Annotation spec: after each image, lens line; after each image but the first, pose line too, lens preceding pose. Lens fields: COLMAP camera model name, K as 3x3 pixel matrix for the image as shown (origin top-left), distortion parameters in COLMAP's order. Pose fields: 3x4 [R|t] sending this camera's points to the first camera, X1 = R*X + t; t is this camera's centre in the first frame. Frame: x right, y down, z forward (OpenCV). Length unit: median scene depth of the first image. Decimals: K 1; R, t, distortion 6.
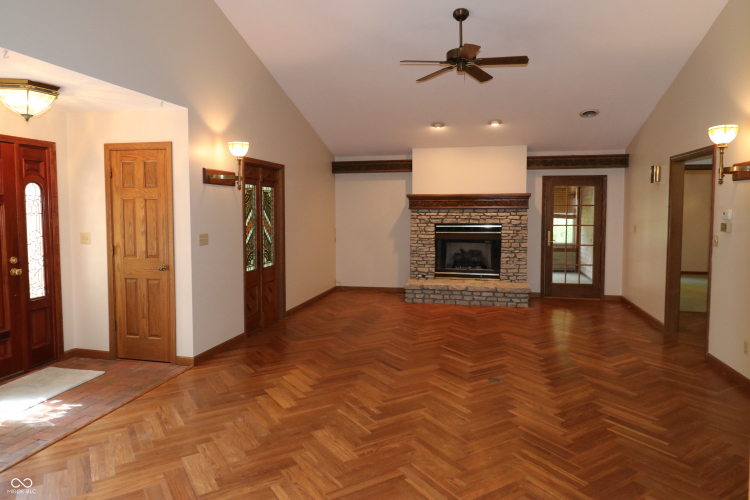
lens RADIAL K [[483.3, 0, 381.3], [0, 483.3, 237.2], [0, 0, 1]] dist [0.037399, -0.031052]
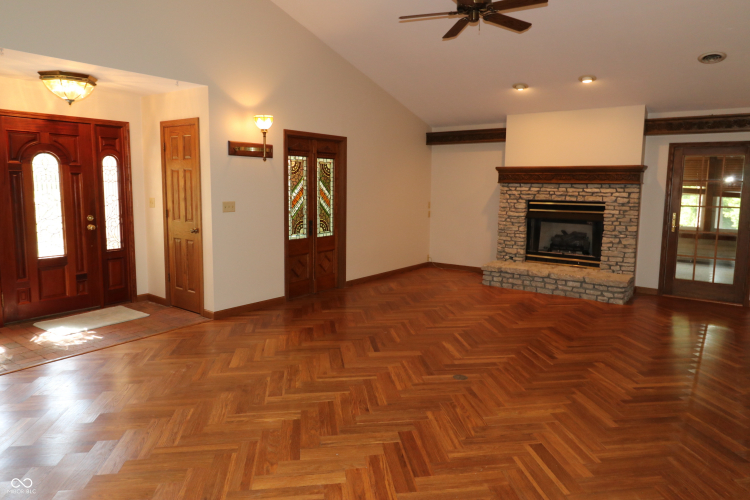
lens RADIAL K [[483.3, 0, 381.3], [0, 483.3, 237.2], [0, 0, 1]] dist [0.037399, -0.031052]
pose [[0.915989, 0.058035, -0.396984, 0.296958], [-0.037181, 0.997504, 0.060035, -0.004407], [0.399477, -0.040231, 0.915860, 0.101155]]
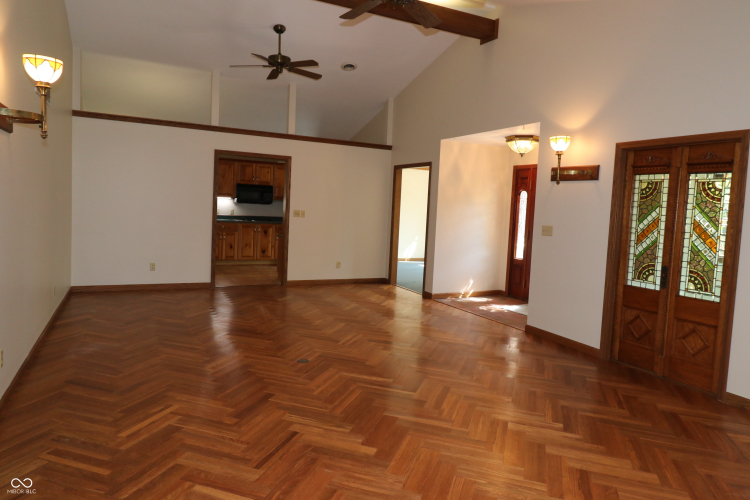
lens RADIAL K [[483.3, 0, 381.3], [0, 483.3, 237.2], [0, 0, 1]] dist [0.037399, -0.031052]
pose [[-0.762762, 0.007586, -0.646635, 0.513318], [-0.084612, 0.990165, 0.111423, -0.057454], [0.641120, 0.139702, -0.754618, 1.238727]]
